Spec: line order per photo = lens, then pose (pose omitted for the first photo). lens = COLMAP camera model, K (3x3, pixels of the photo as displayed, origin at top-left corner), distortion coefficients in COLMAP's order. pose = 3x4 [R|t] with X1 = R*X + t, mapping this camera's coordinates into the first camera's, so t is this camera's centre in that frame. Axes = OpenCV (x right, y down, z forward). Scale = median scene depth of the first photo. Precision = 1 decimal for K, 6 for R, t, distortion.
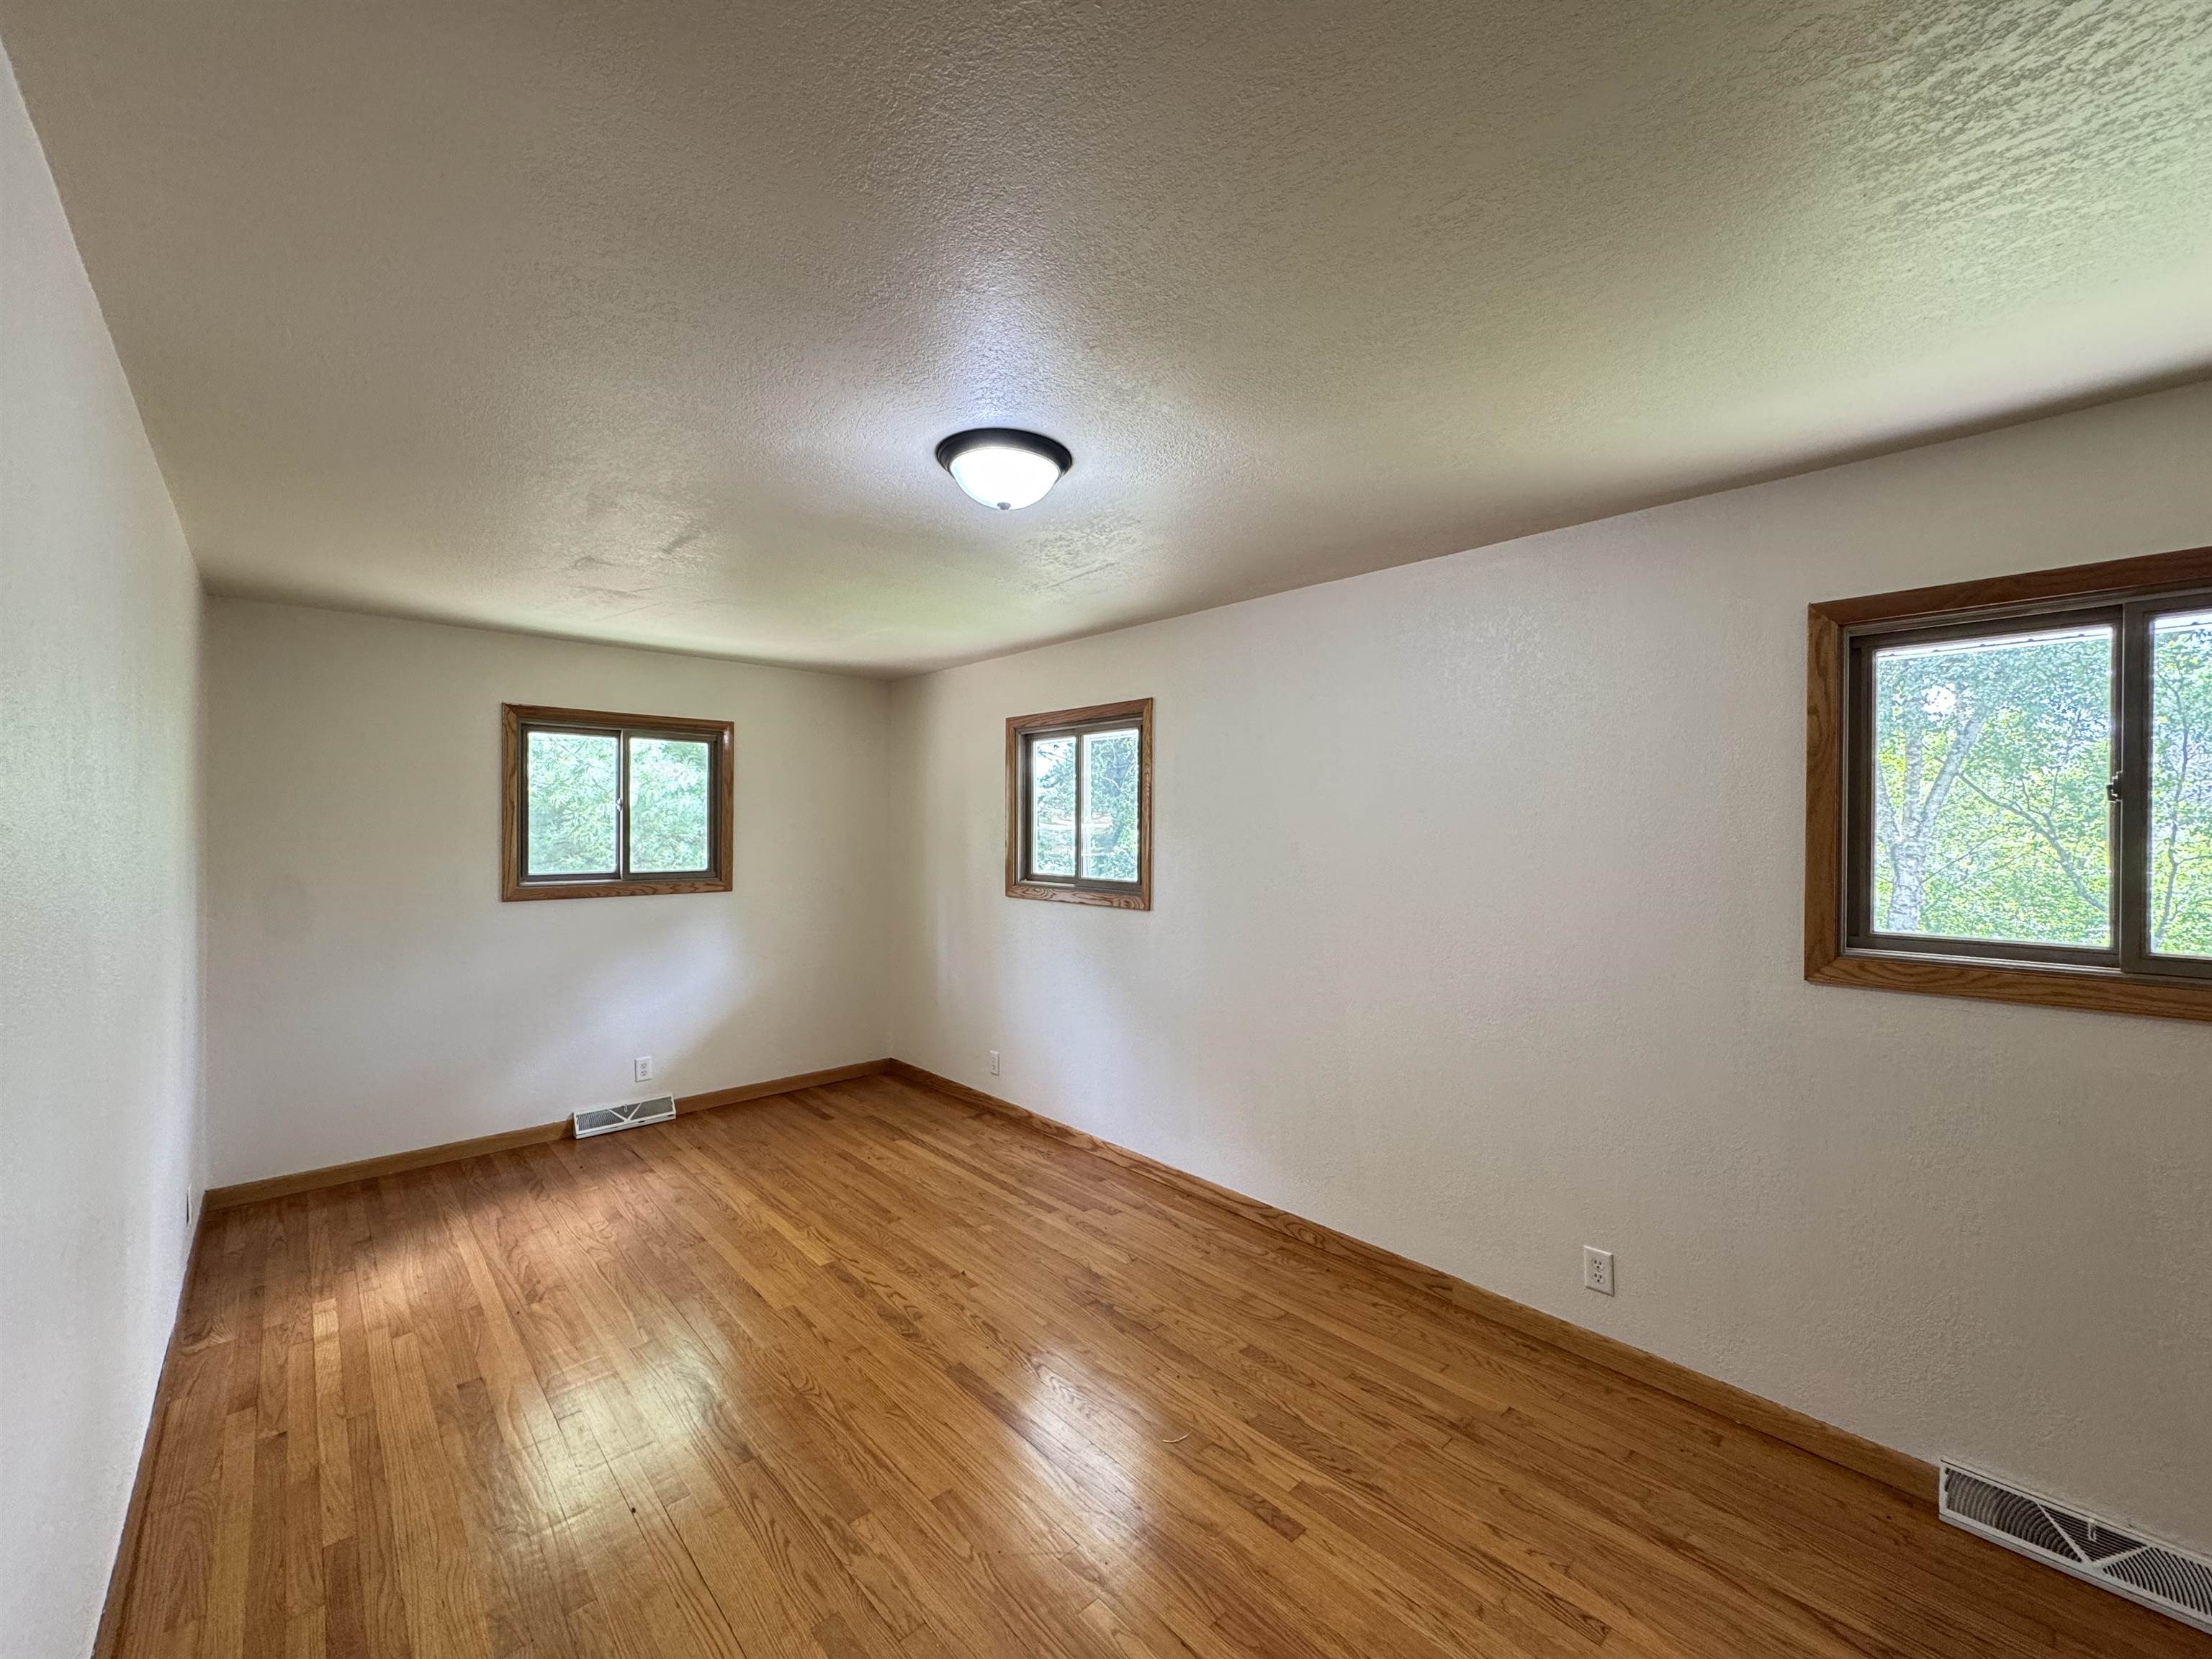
lens RADIAL K [[881.4, 0, 1102.3], [0, 881.4, 828.2], [0, 0, 1]] dist [-0.001581, 0.000741]
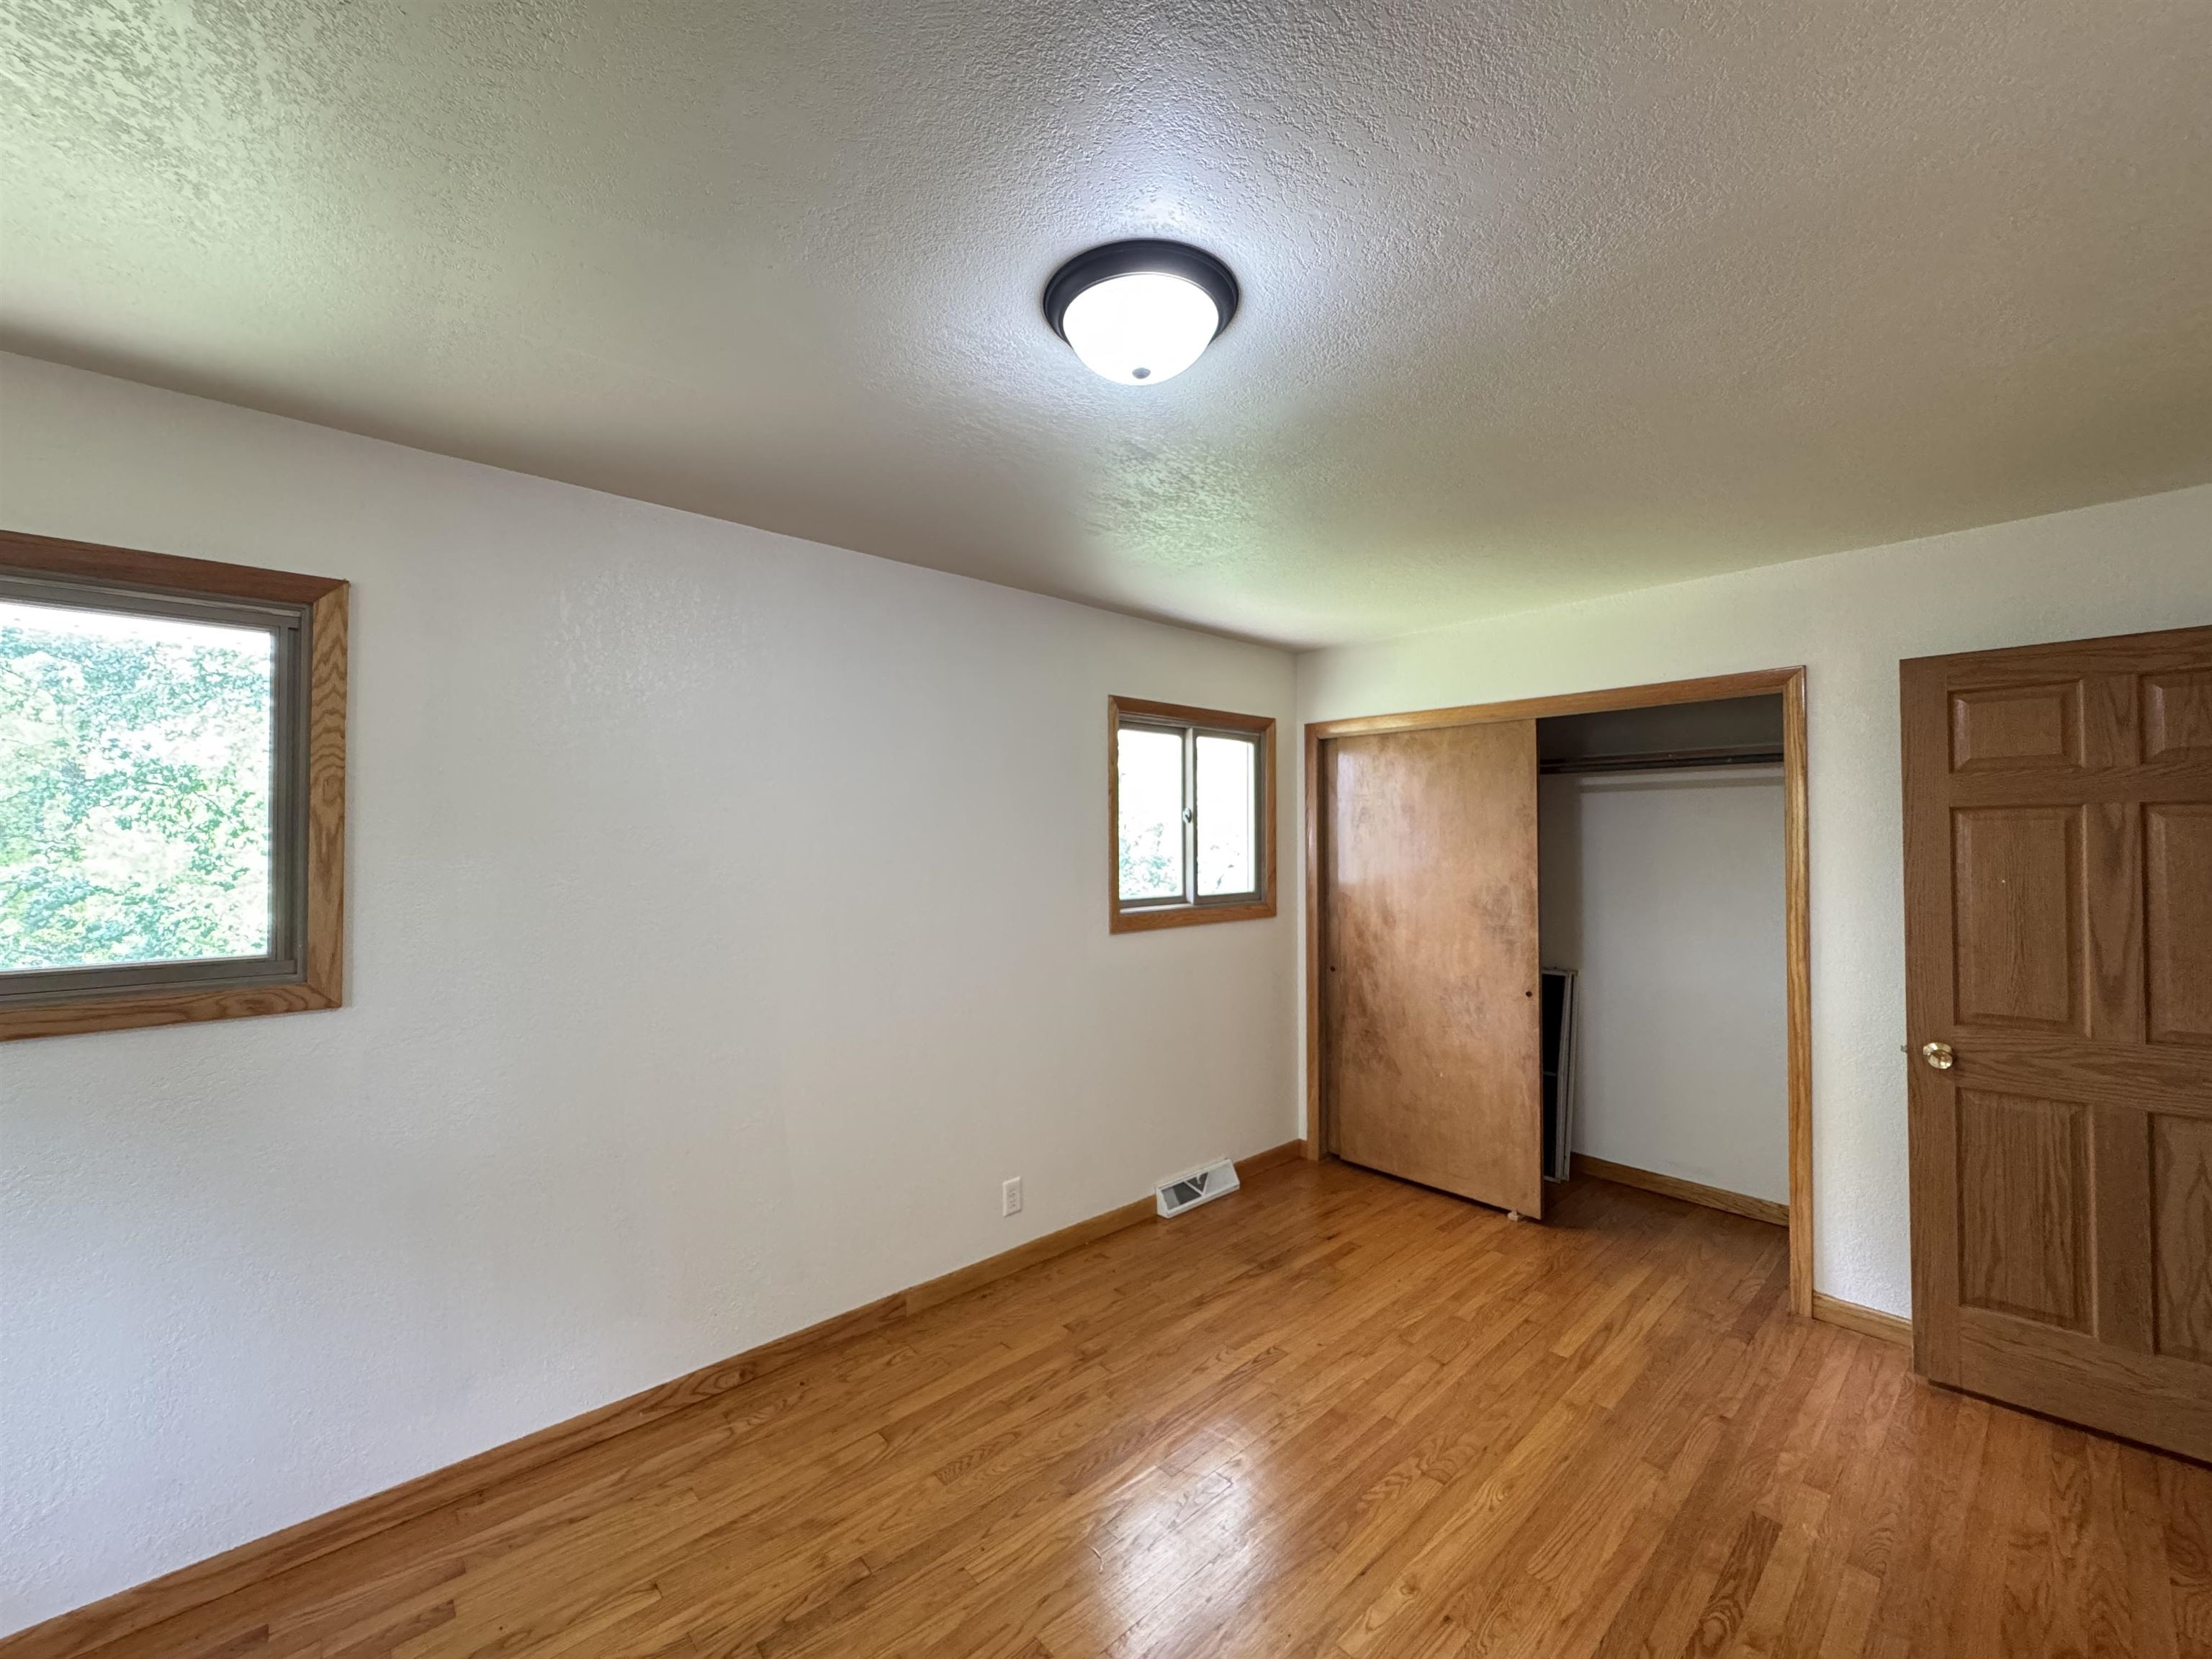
lens RADIAL K [[881.4, 0, 1102.3], [0, 881.4, 828.2], [0, 0, 1]] dist [-0.001581, 0.000741]
pose [[0.013511, 0.009980, 0.999859, -0.626652], [0.010139, 0.999897, -0.010117, 0.002614], [-0.999857, 0.010274, 0.013409, 0.801725]]
